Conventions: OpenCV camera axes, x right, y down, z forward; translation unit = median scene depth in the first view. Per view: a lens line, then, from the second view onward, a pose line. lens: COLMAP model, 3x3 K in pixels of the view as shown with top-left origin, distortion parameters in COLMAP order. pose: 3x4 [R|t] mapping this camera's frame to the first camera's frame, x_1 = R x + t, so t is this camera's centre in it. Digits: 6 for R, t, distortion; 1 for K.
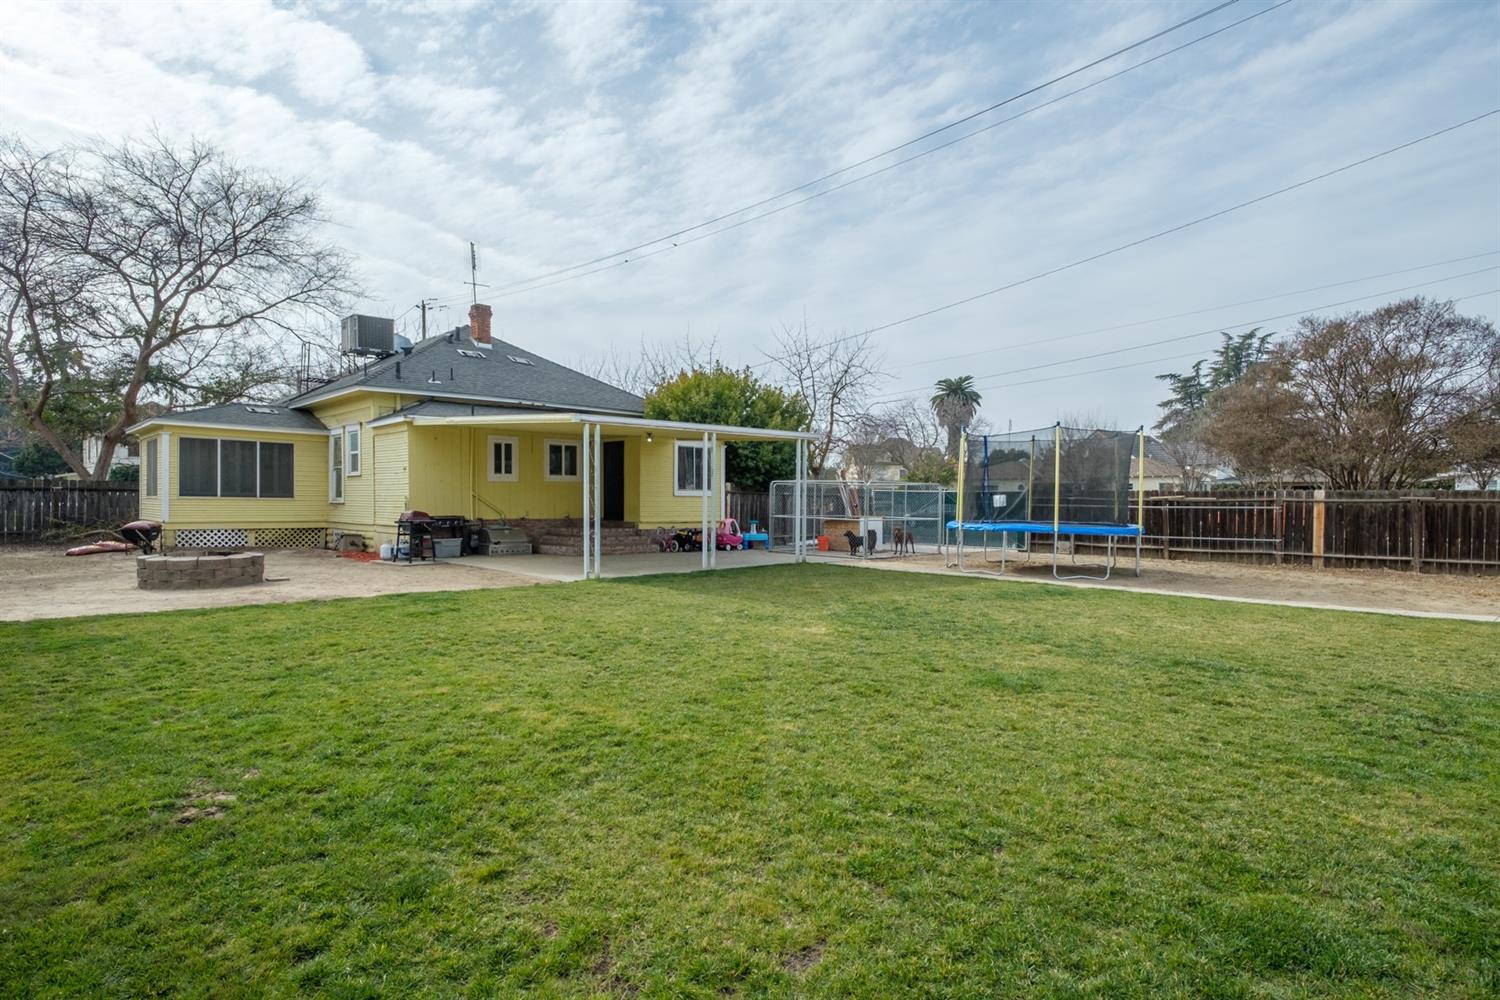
lens RADIAL K [[802.7, 0, 750.6], [0, 802.7, 500.1], [0, 0, 1]] dist [0.000599, 0.000200]
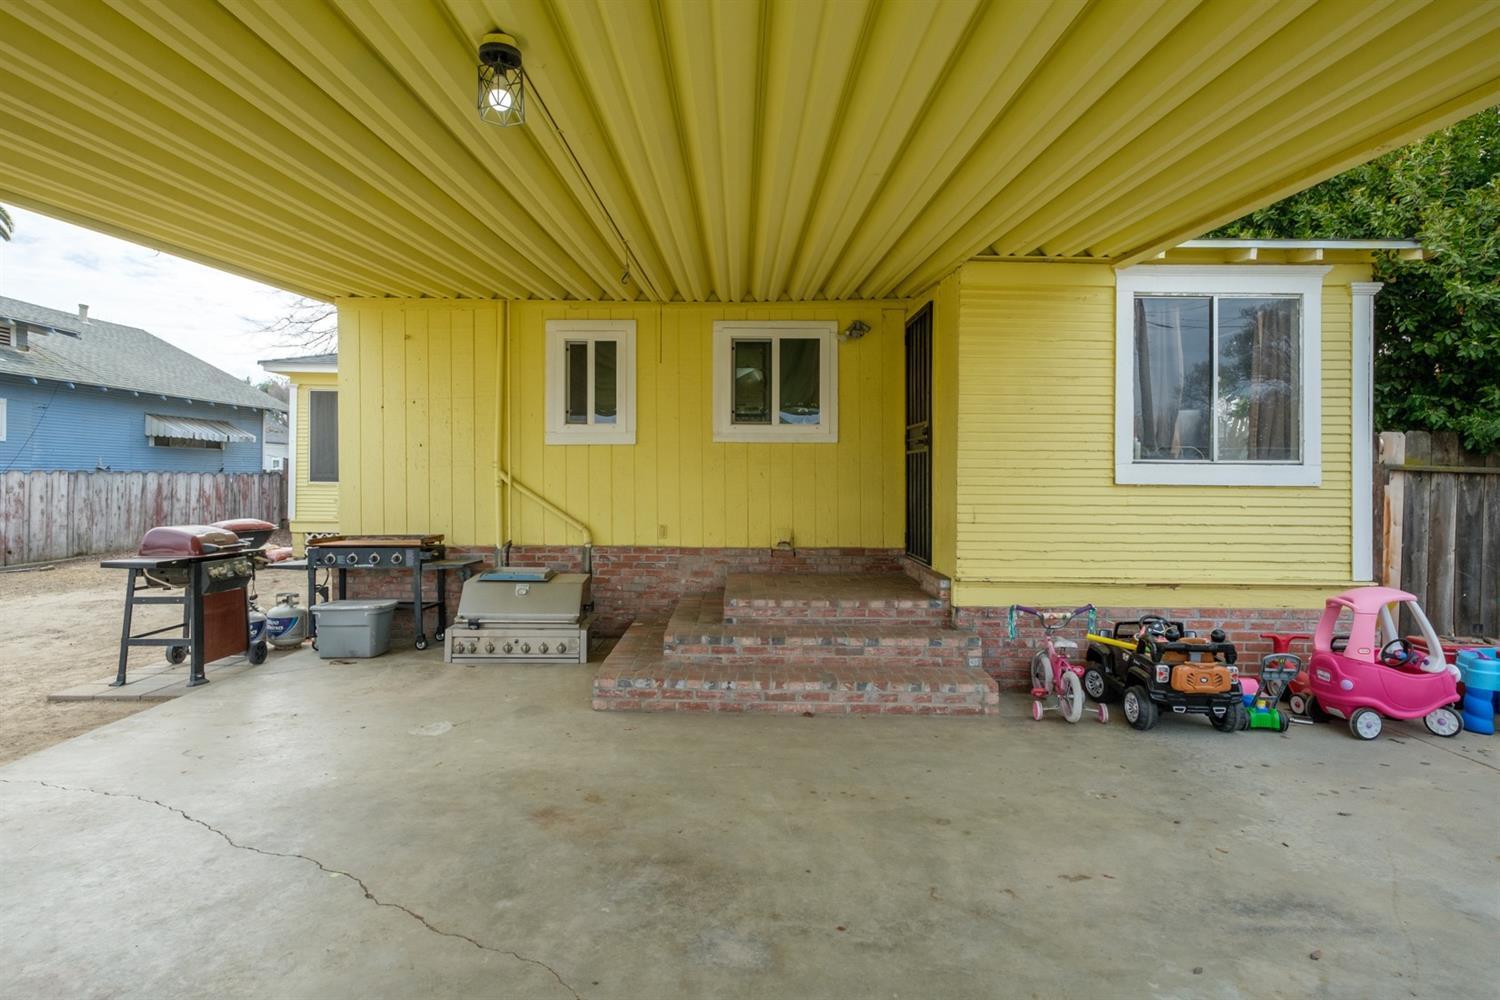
lens RADIAL K [[802.7, 0, 746.6], [0, 802.7, 487.1], [0, 0, 1]] dist [0.000599, 0.000200]
pose [[0.723117, 0.008610, -0.690672, -0.000025], [-0.004077, 0.999958, 0.008196, -0.006305], [0.690713, -0.003111, 0.723122, 0.735735]]
